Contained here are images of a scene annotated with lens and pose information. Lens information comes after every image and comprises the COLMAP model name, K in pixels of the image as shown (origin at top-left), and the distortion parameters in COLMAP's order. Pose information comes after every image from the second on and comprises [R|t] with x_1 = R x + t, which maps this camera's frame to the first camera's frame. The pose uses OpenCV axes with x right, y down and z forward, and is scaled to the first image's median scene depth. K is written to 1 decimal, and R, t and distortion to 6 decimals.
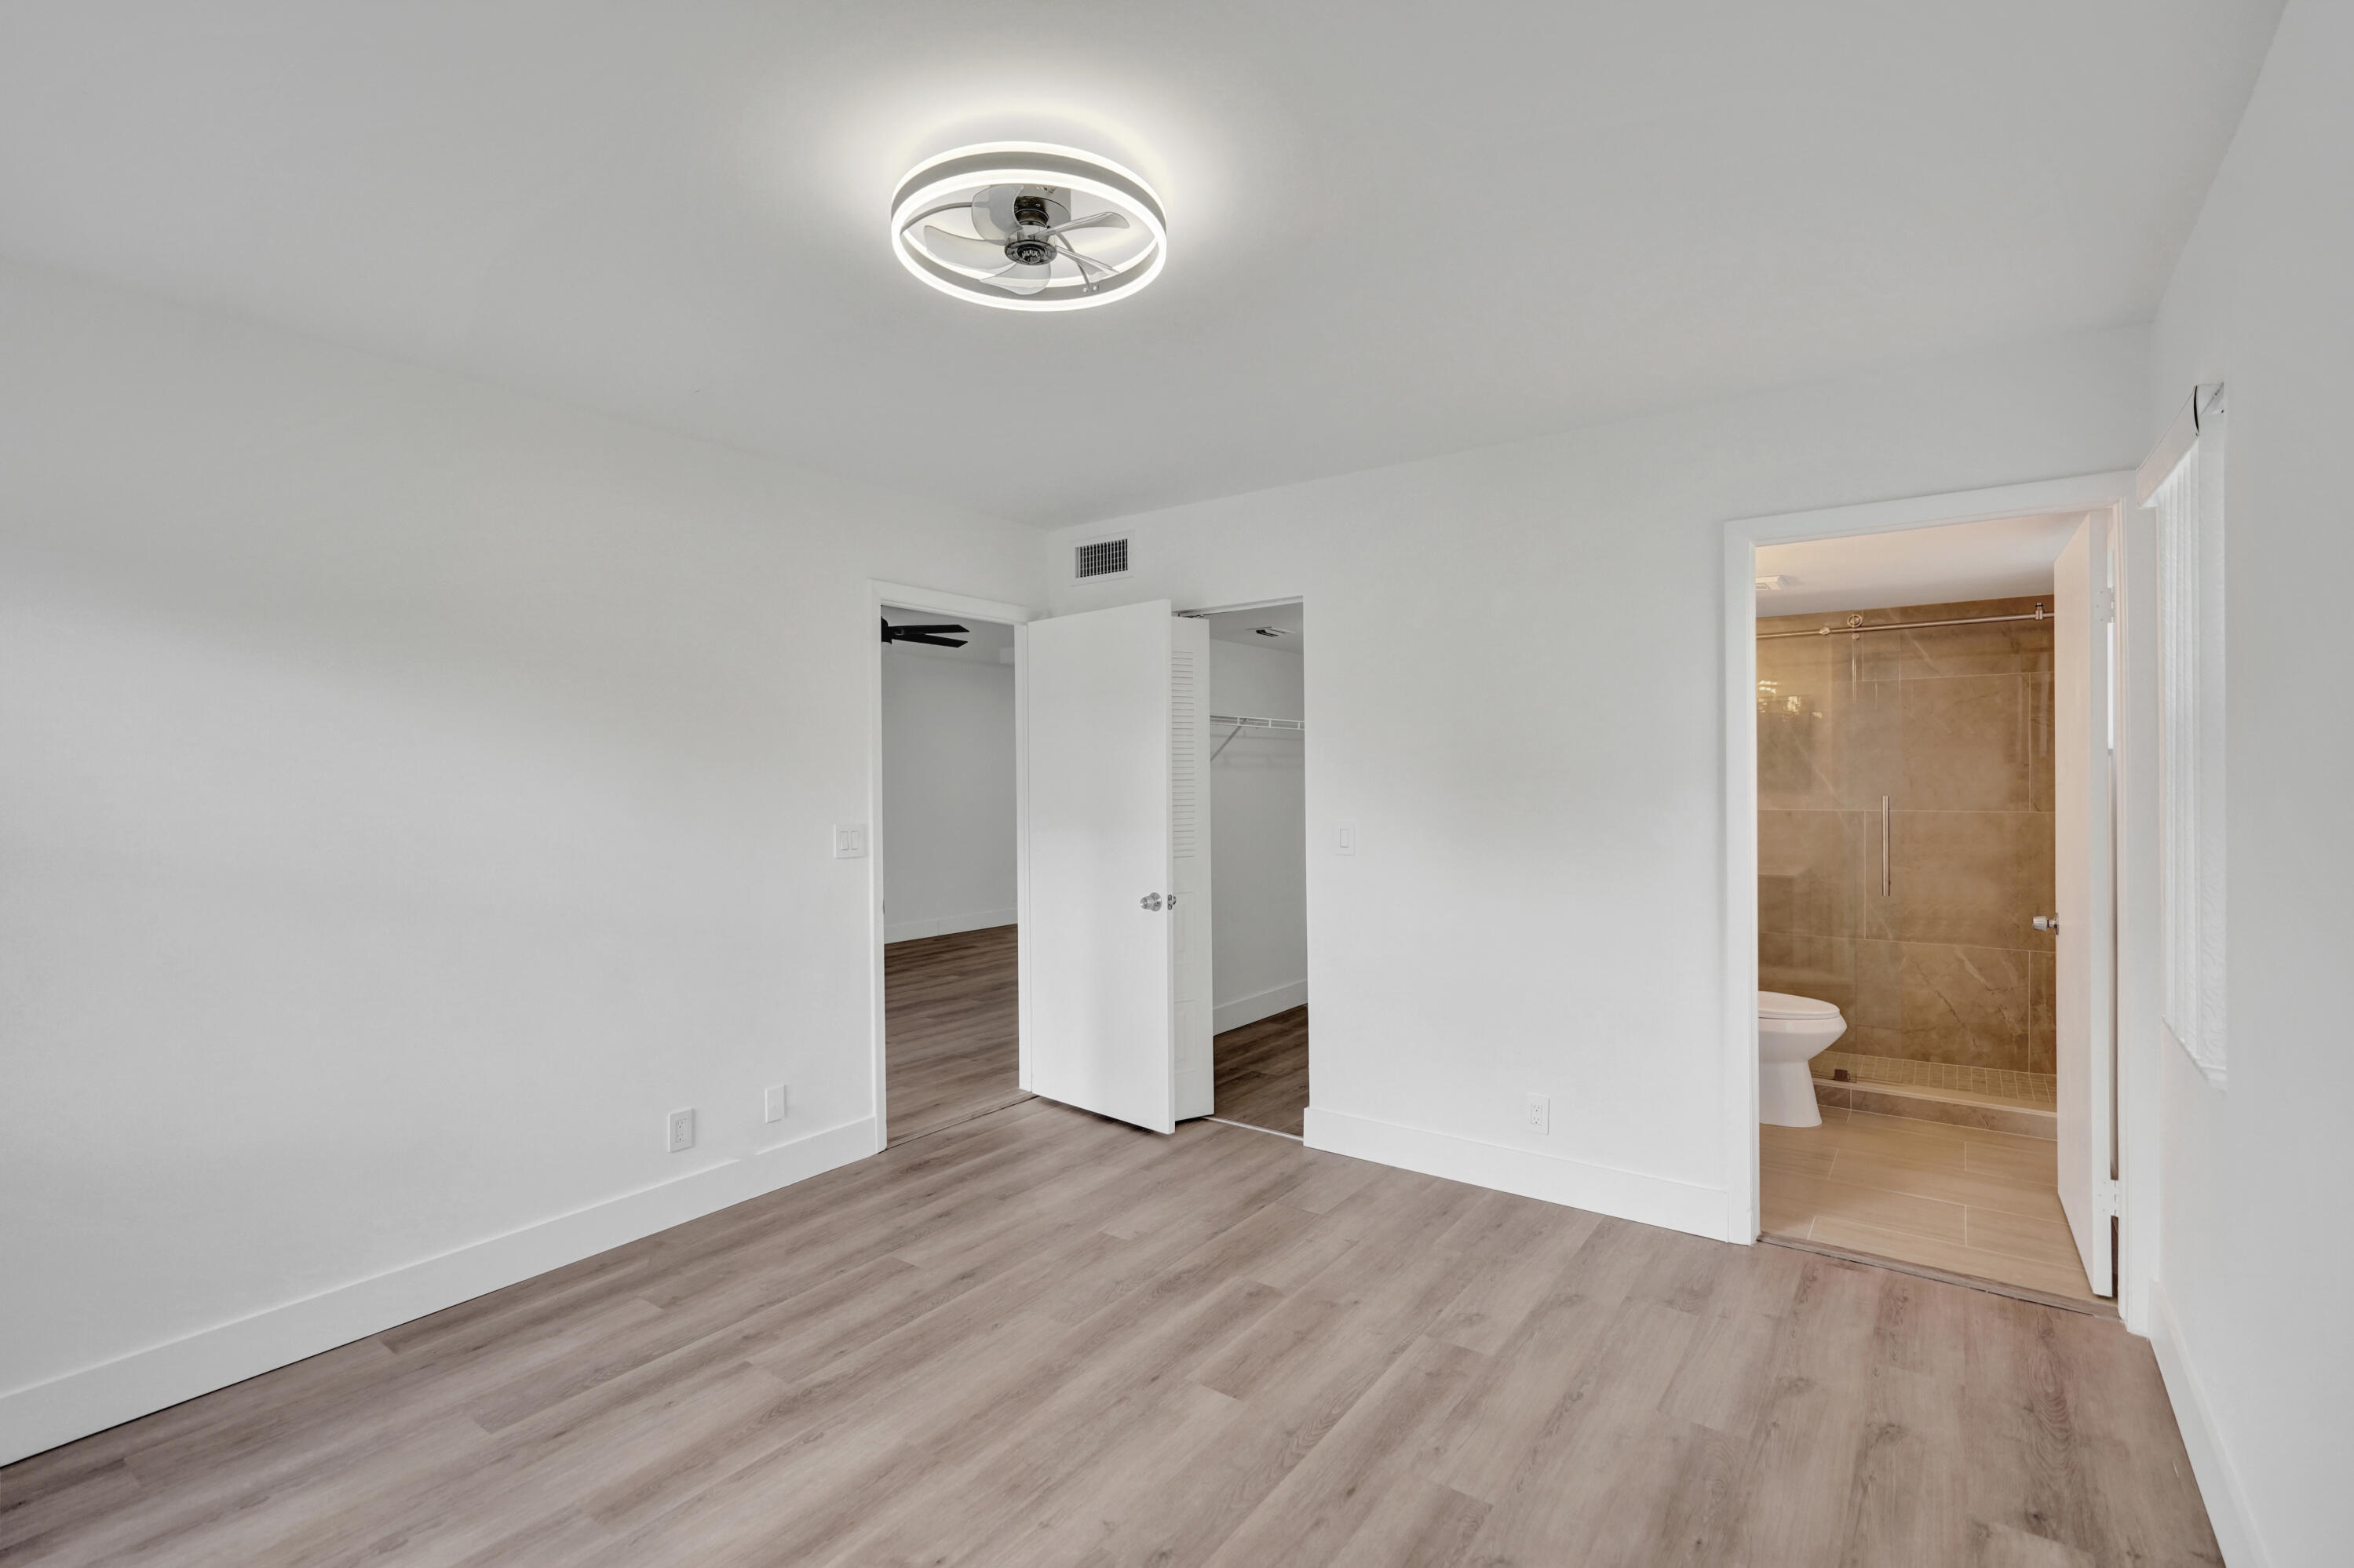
lens RADIAL K [[1074.2, 0, 1167.3], [0, 1074.2, 780.7], [0, 0, 1]] dist [-0.005597, 0.000927]
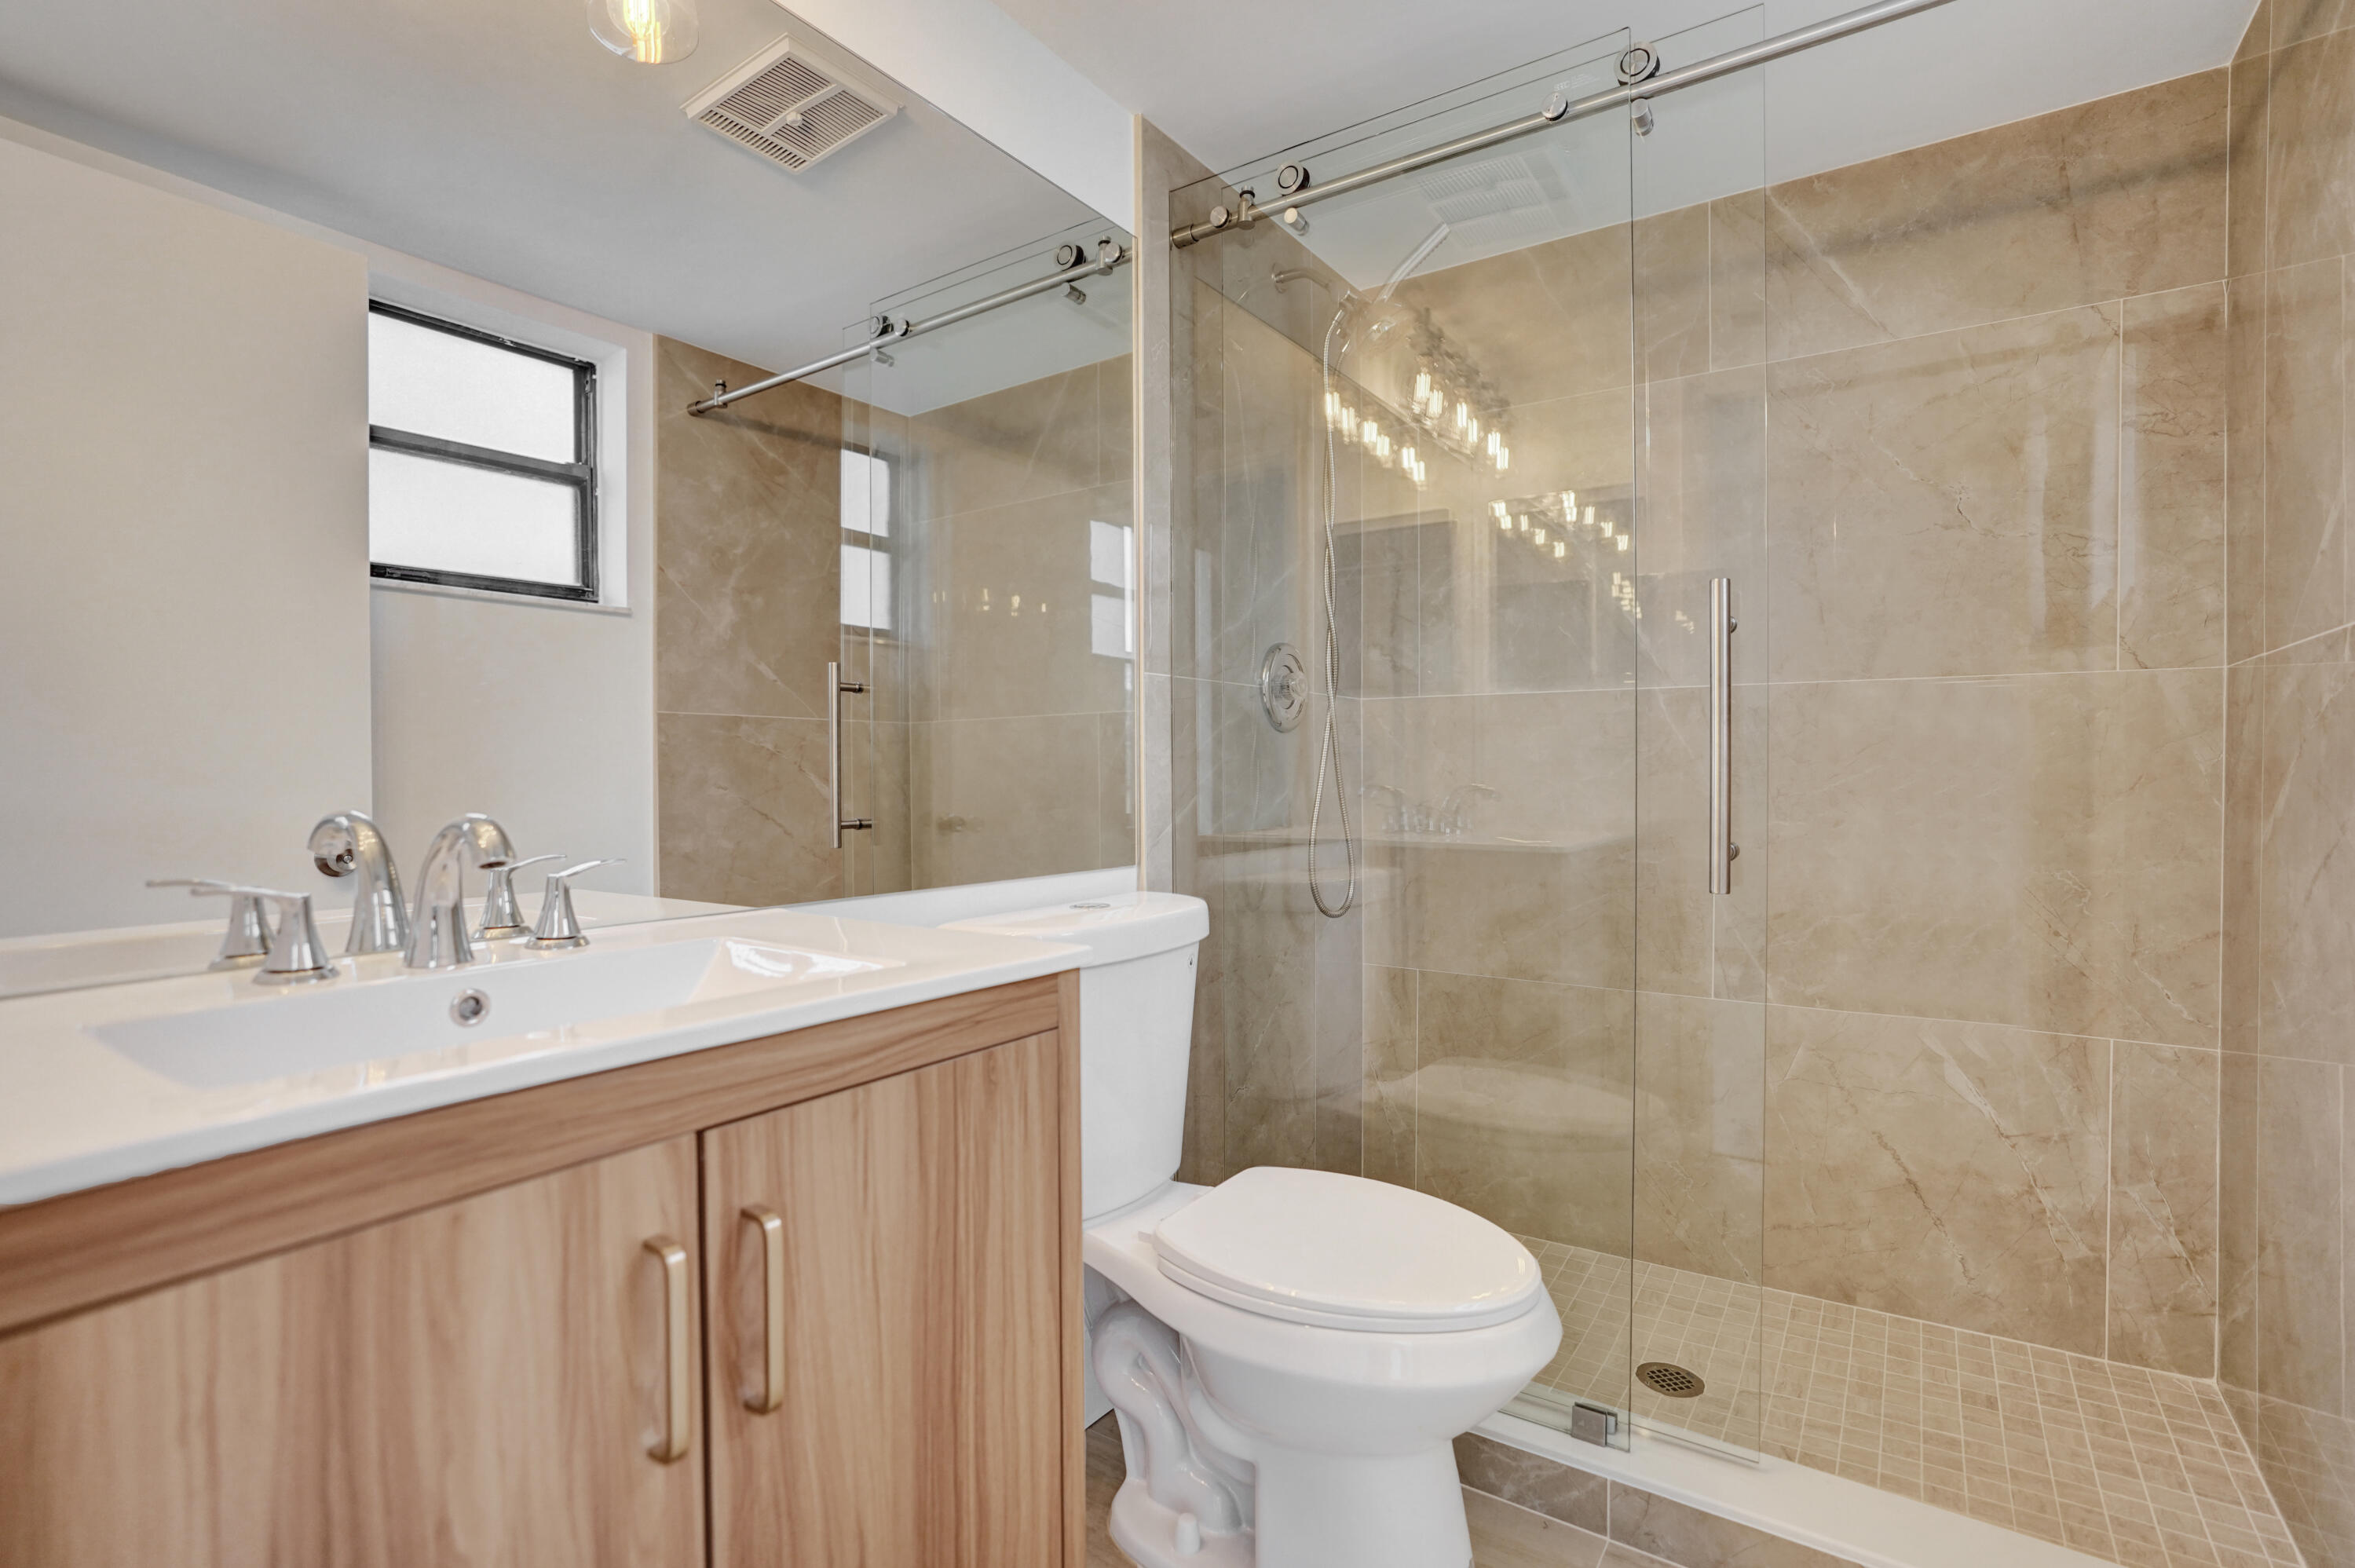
lens RADIAL K [[1099.1, 0, 1161.4], [0, 1099.1, 782.2], [0, 0, 1]] dist [-0.026419, 0.007860]
pose [[0.999652, 0.004737, 0.025947, 0.442422], [-0.004929, 0.999961, 0.007318, 0.064092], [-0.025912, -0.007443, 0.999637, 0.604926]]
